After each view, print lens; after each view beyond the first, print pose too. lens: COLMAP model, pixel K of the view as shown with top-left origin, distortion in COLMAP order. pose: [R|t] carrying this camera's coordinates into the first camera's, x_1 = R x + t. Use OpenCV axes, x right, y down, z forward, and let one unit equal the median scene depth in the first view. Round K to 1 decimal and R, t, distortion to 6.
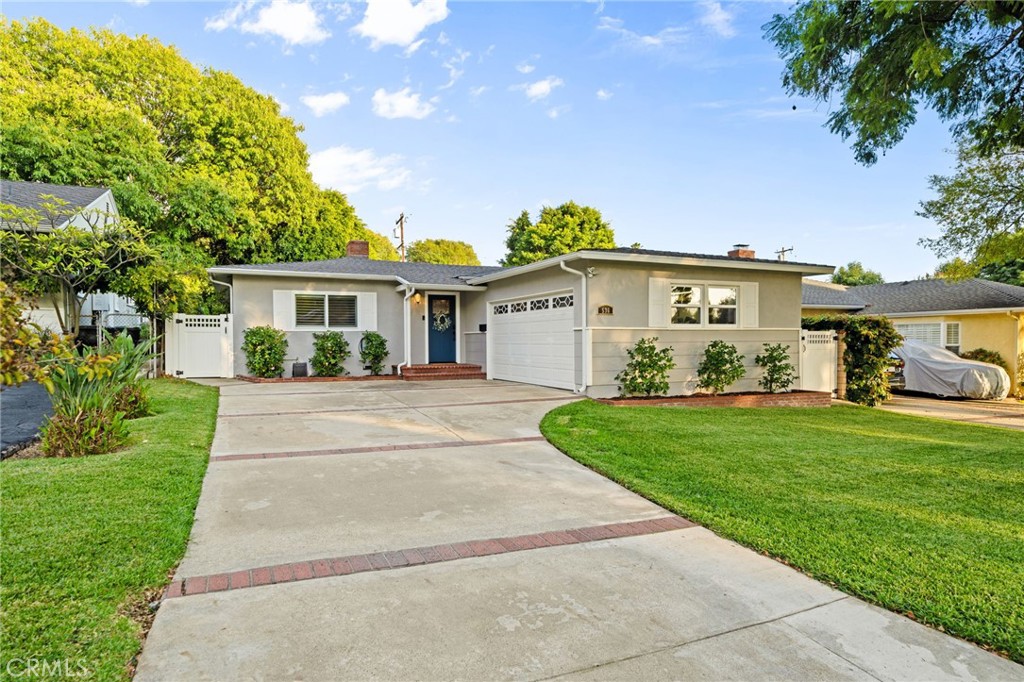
lens RADIAL K [[562.0, 0, 495.0], [0, 562.0, 347.2], [0, 0, 1]] dist [0.000662, -0.005150]
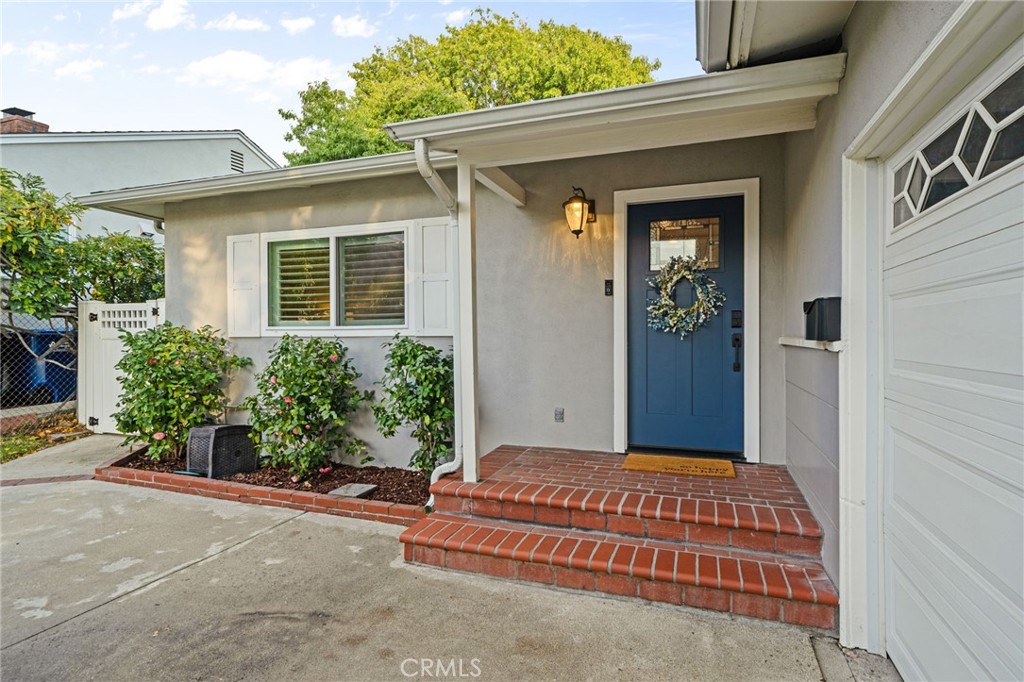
lens RADIAL K [[530.5, 0, 504.0], [0, 530.5, 335.2], [0, 0, 1]] dist [-0.001593, 0.002183]
pose [[0.724223, 0.003433, -0.689557, 0.019764], [-0.010369, 0.999929, -0.005913, -0.028891], [0.689488, 0.011433, 0.724207, 0.842093]]
